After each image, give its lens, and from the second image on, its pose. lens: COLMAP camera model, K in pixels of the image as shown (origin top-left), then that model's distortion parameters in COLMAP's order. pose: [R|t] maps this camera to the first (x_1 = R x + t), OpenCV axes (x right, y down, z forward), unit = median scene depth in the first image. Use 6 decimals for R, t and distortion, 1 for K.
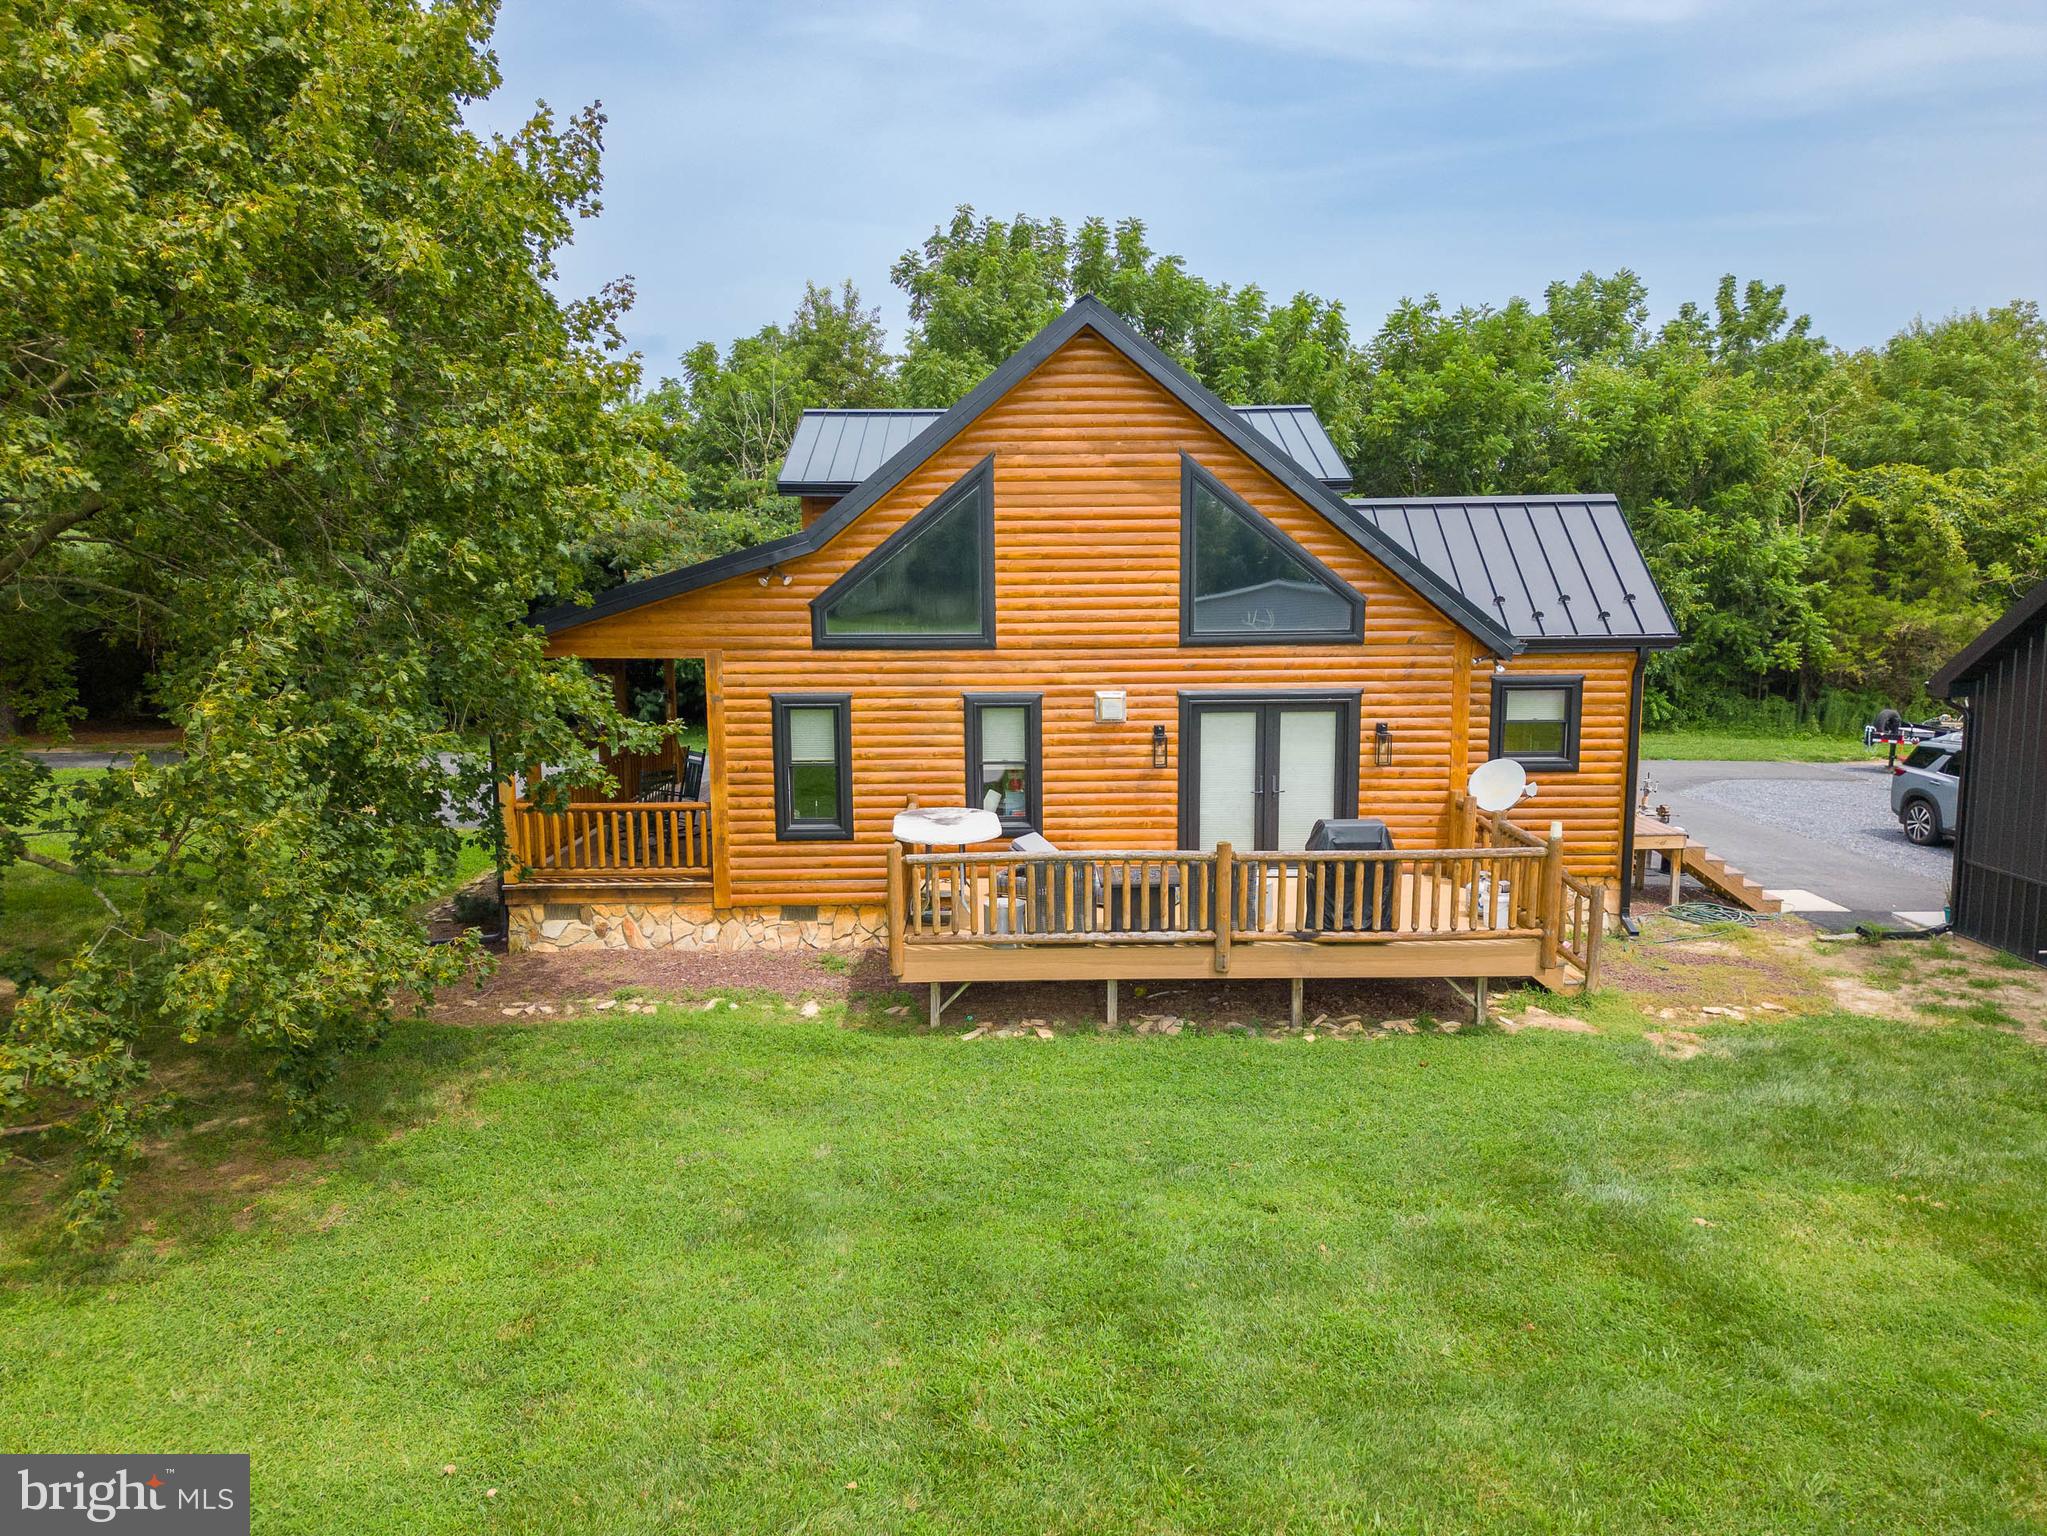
lens RADIAL K [[1474.3, 0, 1043.2], [0, 1474.3, 744.9], [0, 0, 1]] dist [0.102794, -0.168330]
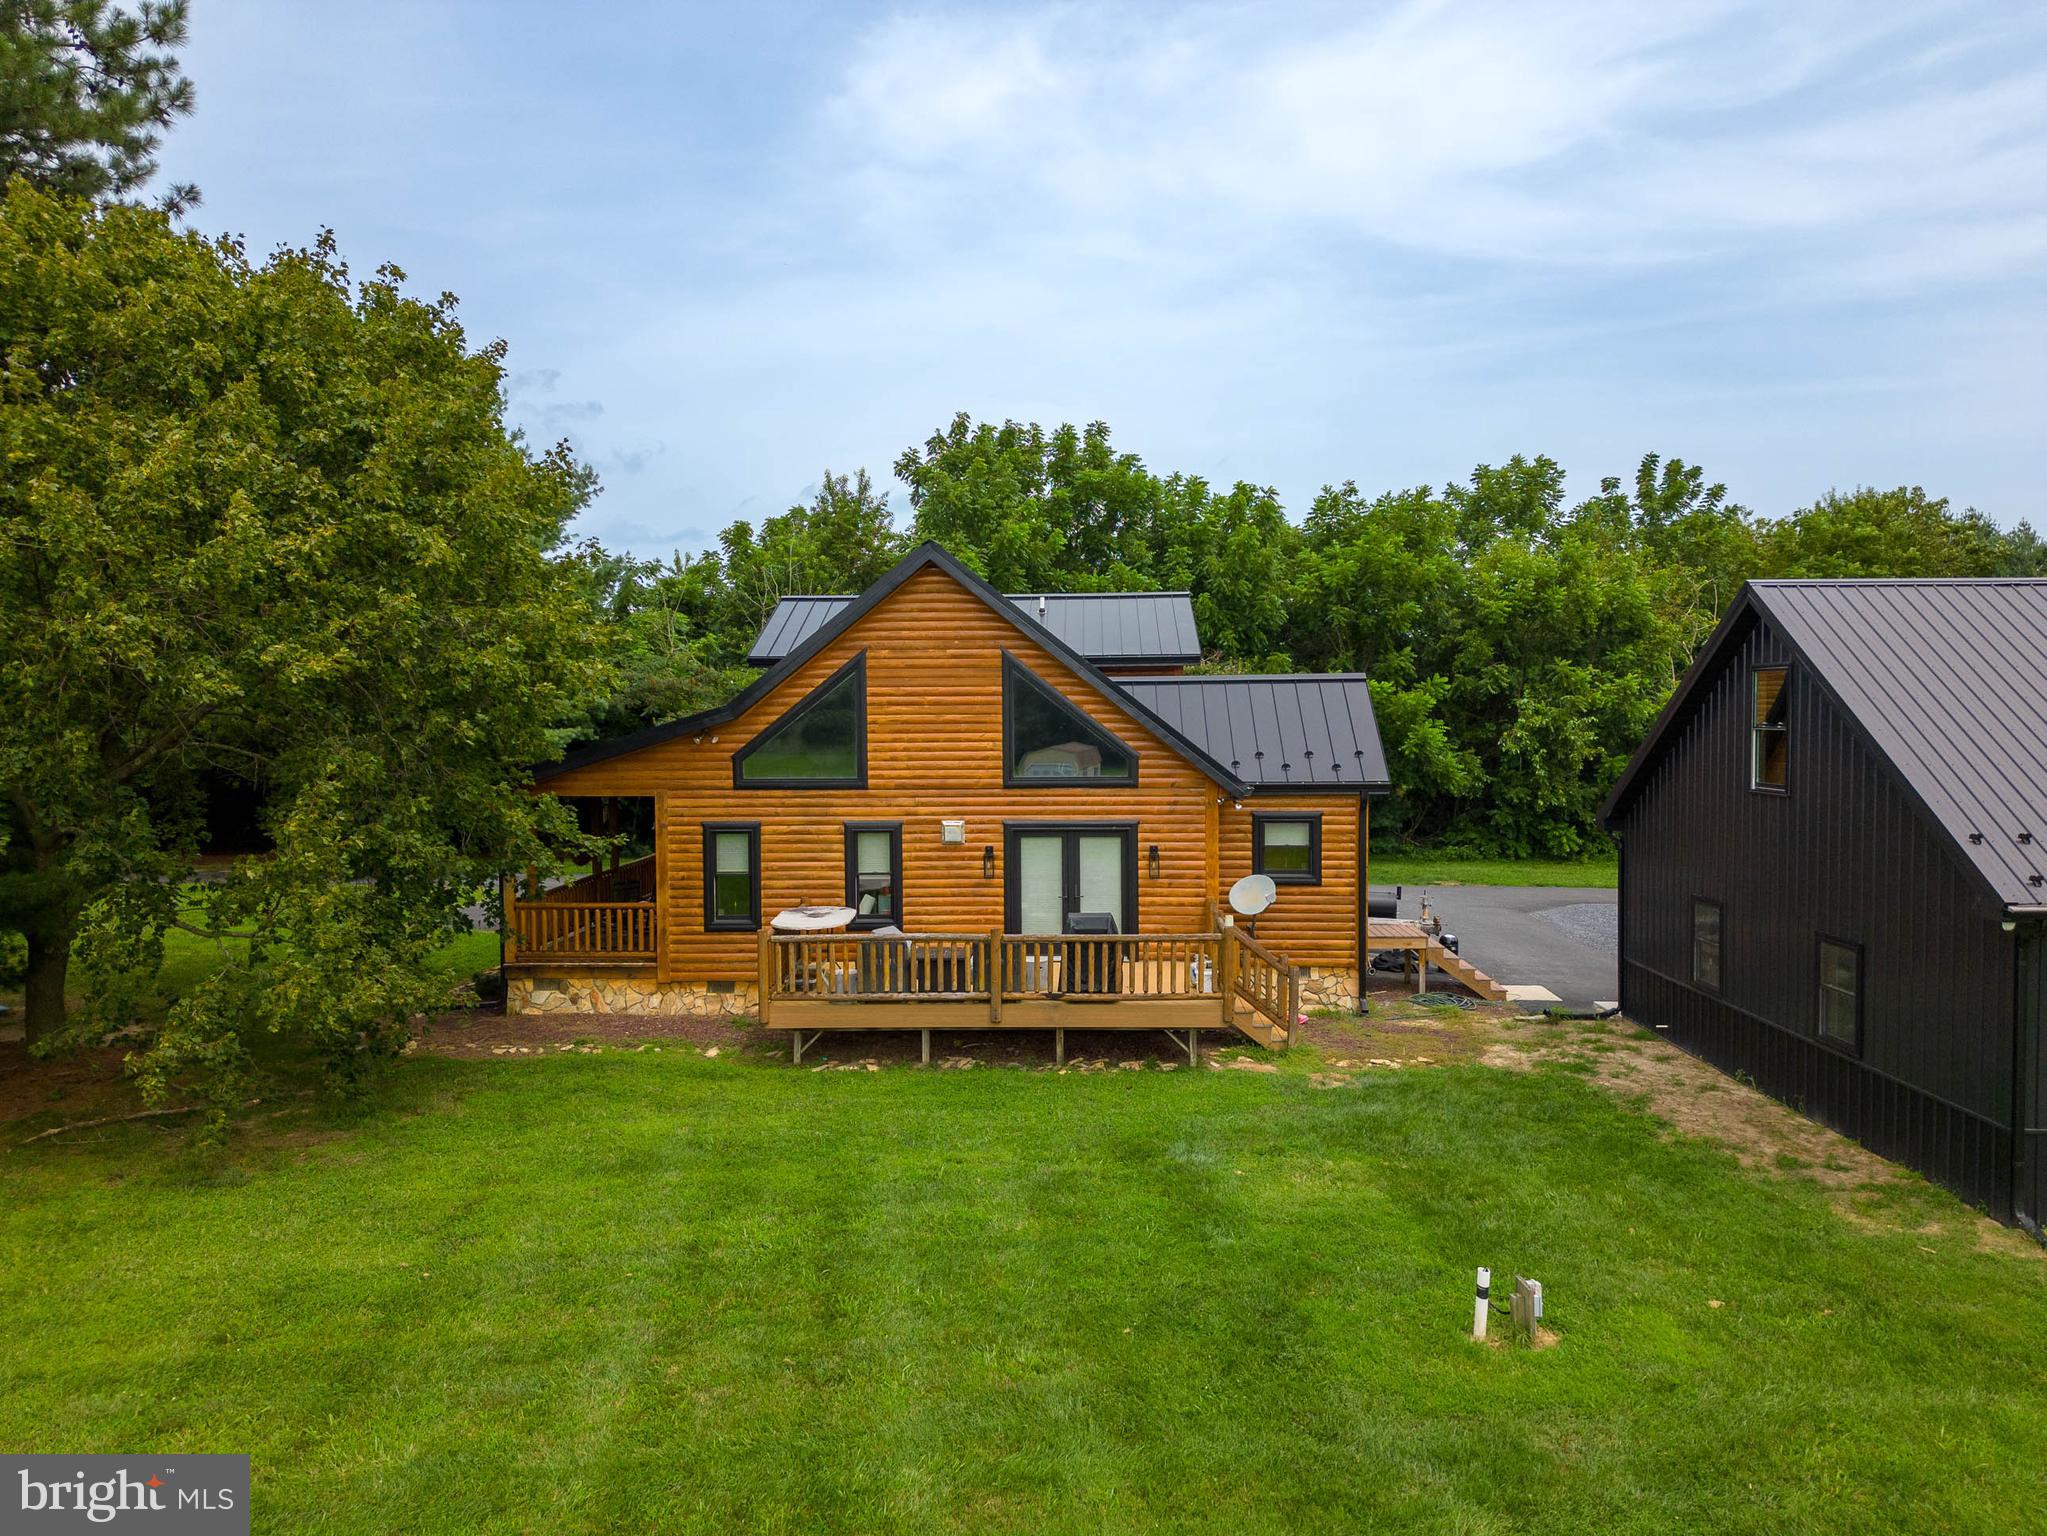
lens RADIAL K [[1433.5, 0, 1036.7], [0, 1433.5, 733.4], [0, 0, 1]] dist [0.118339, -0.227859]
pose [[0.999018, 0.002861, -0.044225, 0.182886], [-0.007218, 0.995092, -0.098686, 0.013229], [0.043725, 0.098908, 0.994135, -0.316579]]
